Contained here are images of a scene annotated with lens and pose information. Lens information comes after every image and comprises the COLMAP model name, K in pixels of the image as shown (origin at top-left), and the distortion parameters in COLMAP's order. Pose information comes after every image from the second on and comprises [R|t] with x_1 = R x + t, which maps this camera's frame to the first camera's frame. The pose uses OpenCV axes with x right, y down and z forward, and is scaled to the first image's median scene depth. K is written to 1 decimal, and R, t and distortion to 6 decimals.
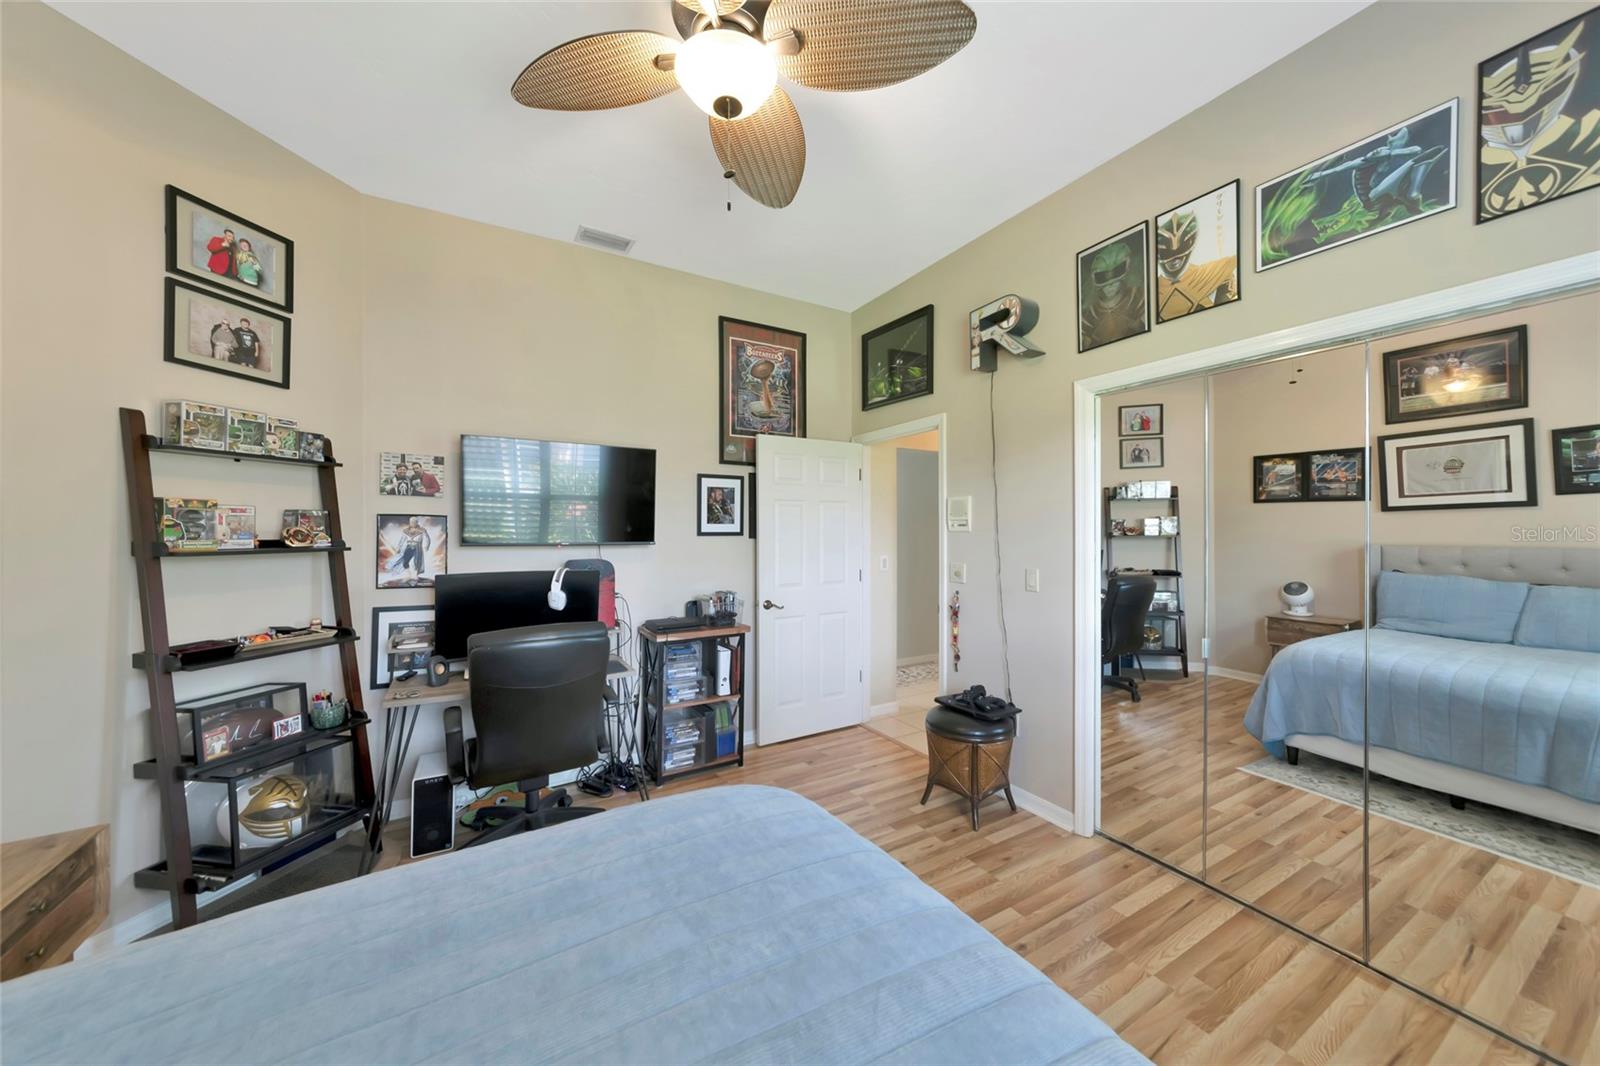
lens RADIAL K [[562.8, 0, 801.0], [0, 562.8, 528.2], [0, 0, 1]] dist [-0.000525, 0.005357]
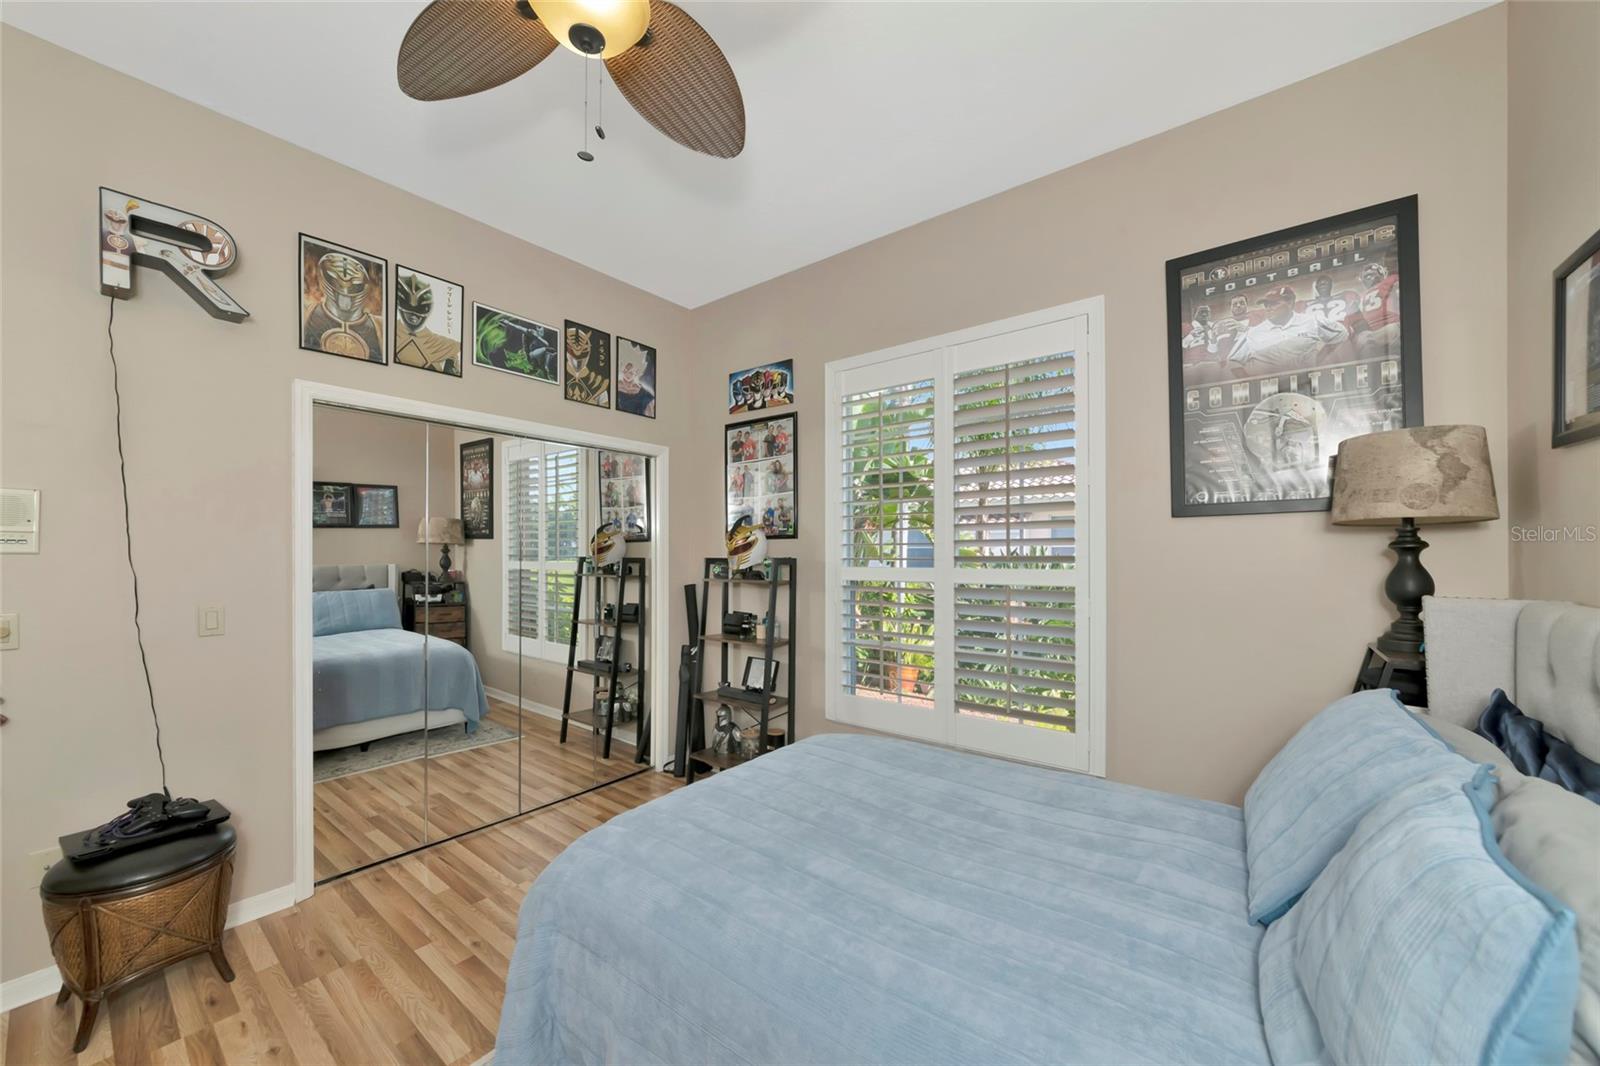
lens RADIAL K [[582.9, 0, 792.4], [0, 582.9, 541.8], [0, 0, 1]] dist [0.000690, 0.000097]
pose [[-0.359671, 0.012630, 0.932994, -0.727658], [-0.010849, 0.999784, -0.017716, -0.004431], [-0.933016, -0.016494, -0.359457, 0.720400]]
